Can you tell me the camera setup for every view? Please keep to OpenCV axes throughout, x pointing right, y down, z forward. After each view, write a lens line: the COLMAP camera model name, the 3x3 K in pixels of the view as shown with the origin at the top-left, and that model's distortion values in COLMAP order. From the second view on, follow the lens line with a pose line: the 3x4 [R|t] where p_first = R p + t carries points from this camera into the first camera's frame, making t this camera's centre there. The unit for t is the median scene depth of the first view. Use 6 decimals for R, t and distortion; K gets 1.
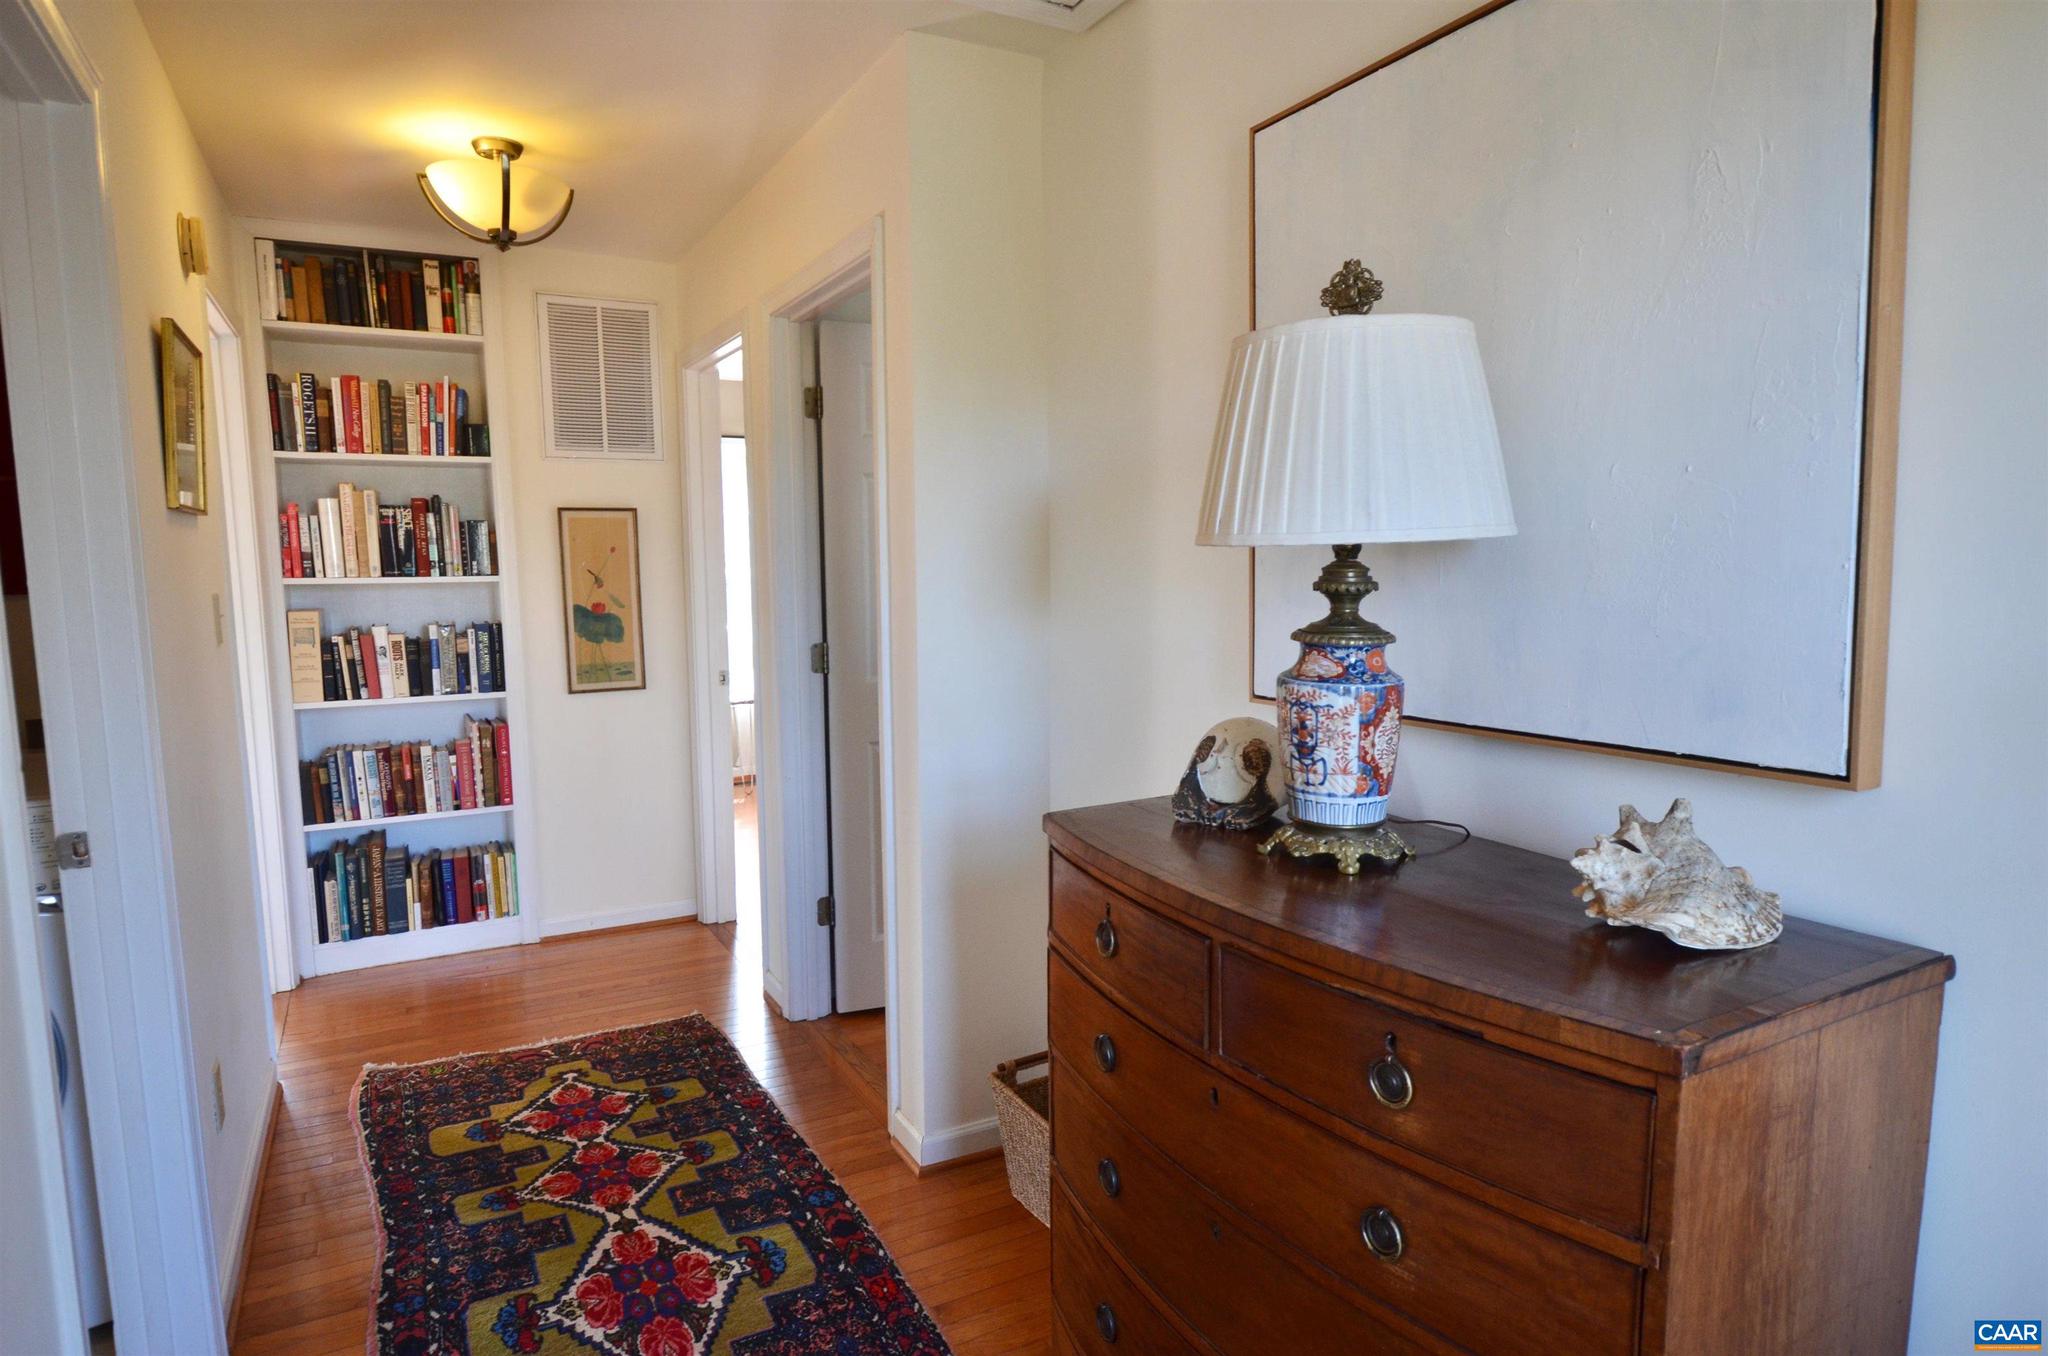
lens RADIAL K [[1159.2, 0, 1025.3], [0, 1159.2, 683.7], [0, 0, 1]] dist [0.004629, 0.000326]
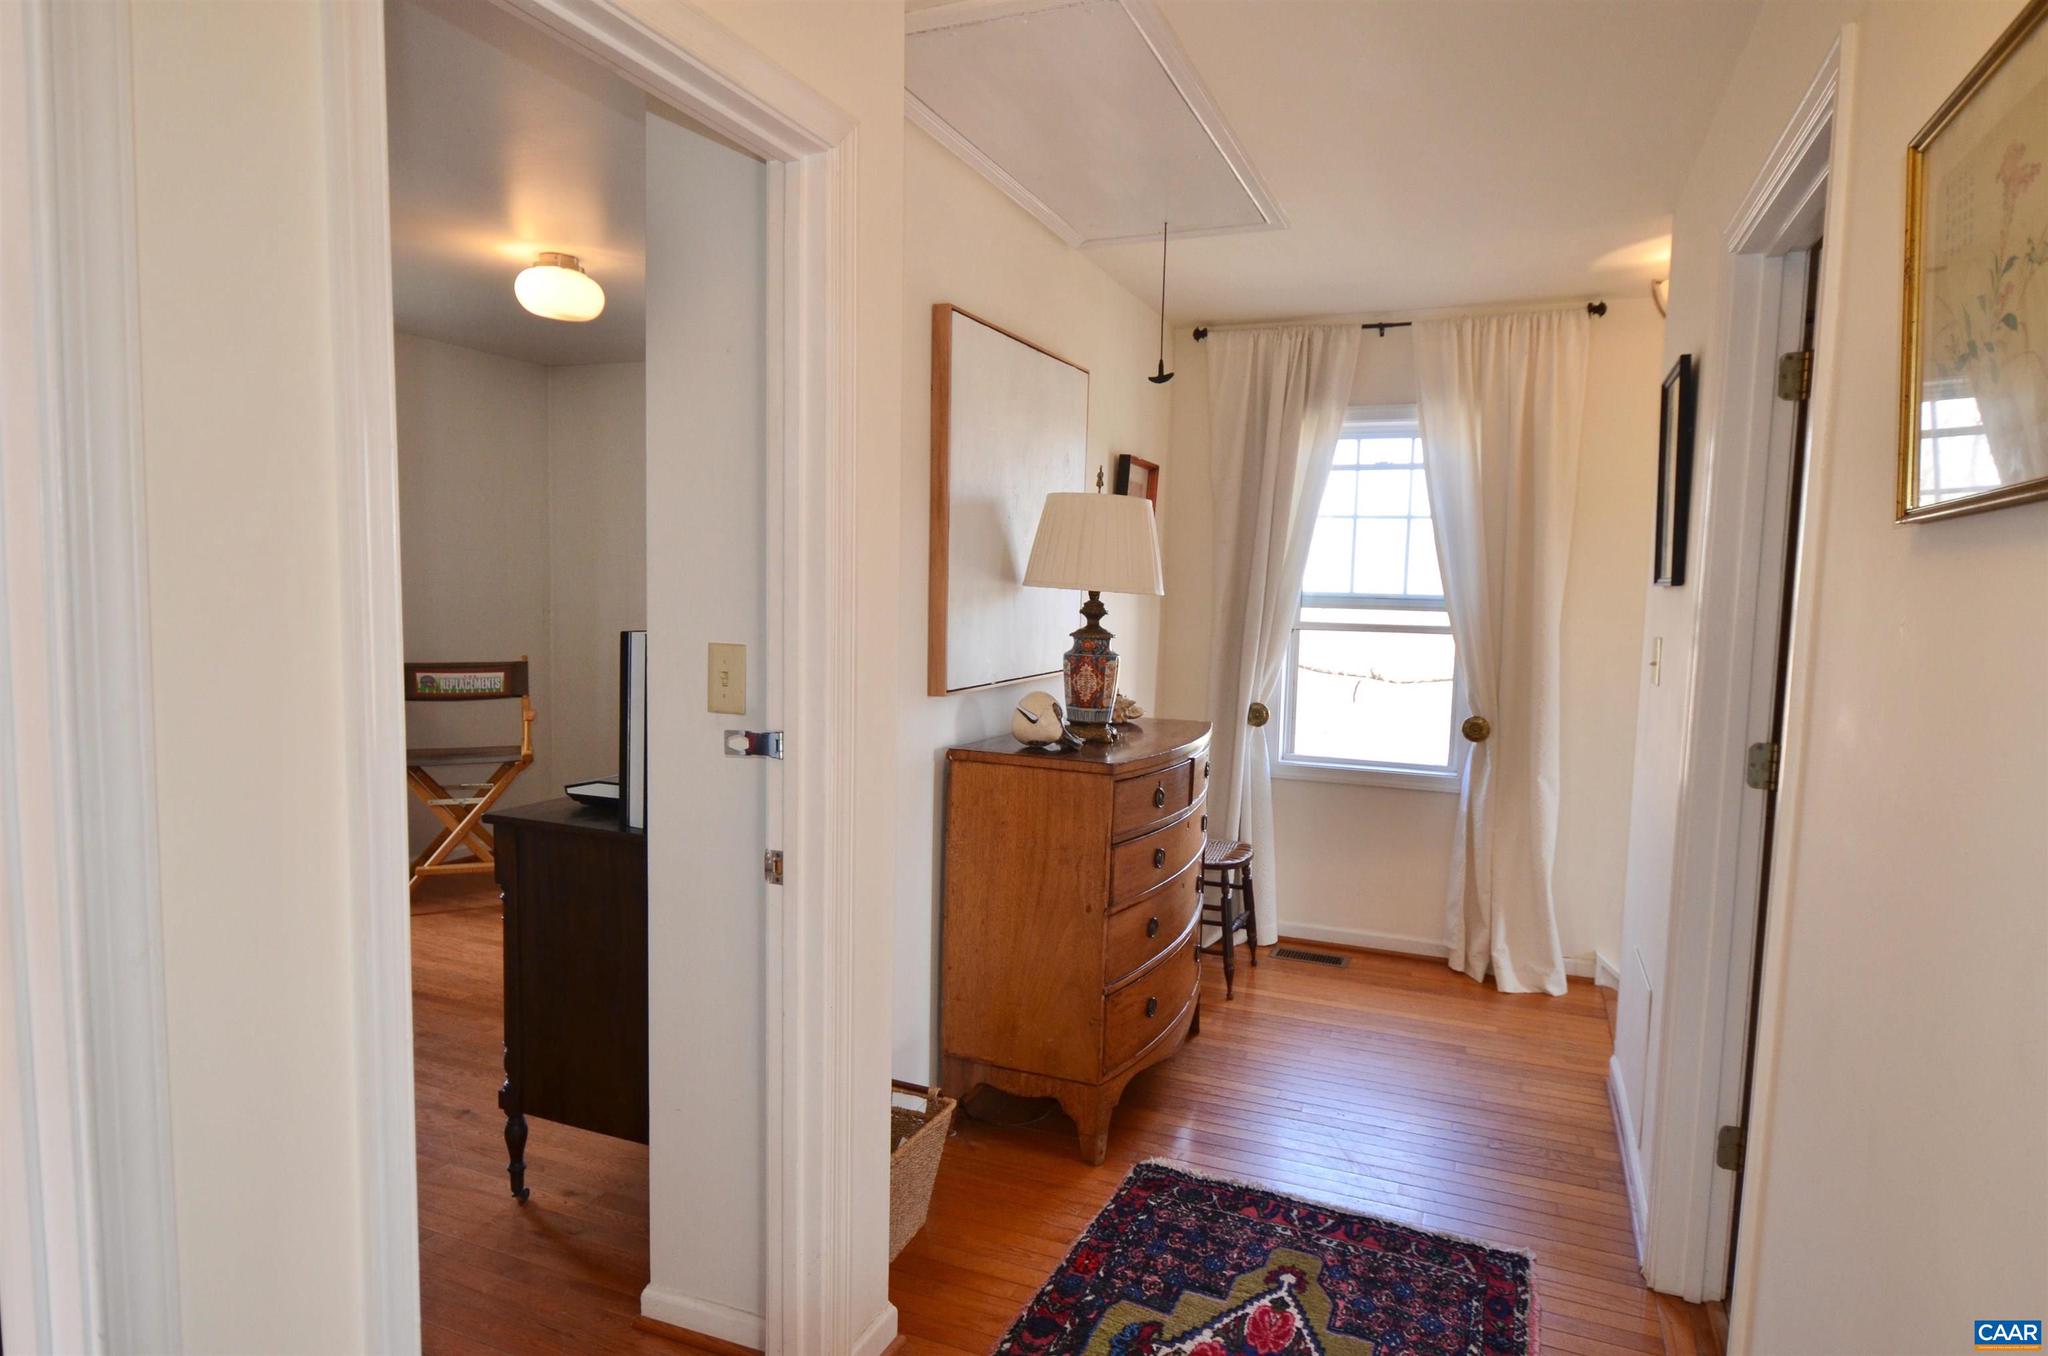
lens RADIAL K [[1159.2, 0, 1030.4], [0, 1159.2, 679.9], [0, 0, 1]] dist [0.004629, 0.000326]
pose [[-0.616925, -0.060379, 0.784703, -0.935514], [0.075309, 0.987949, 0.135225, -0.176221], [-0.783411, 0.142519, -0.604943, 1.663410]]
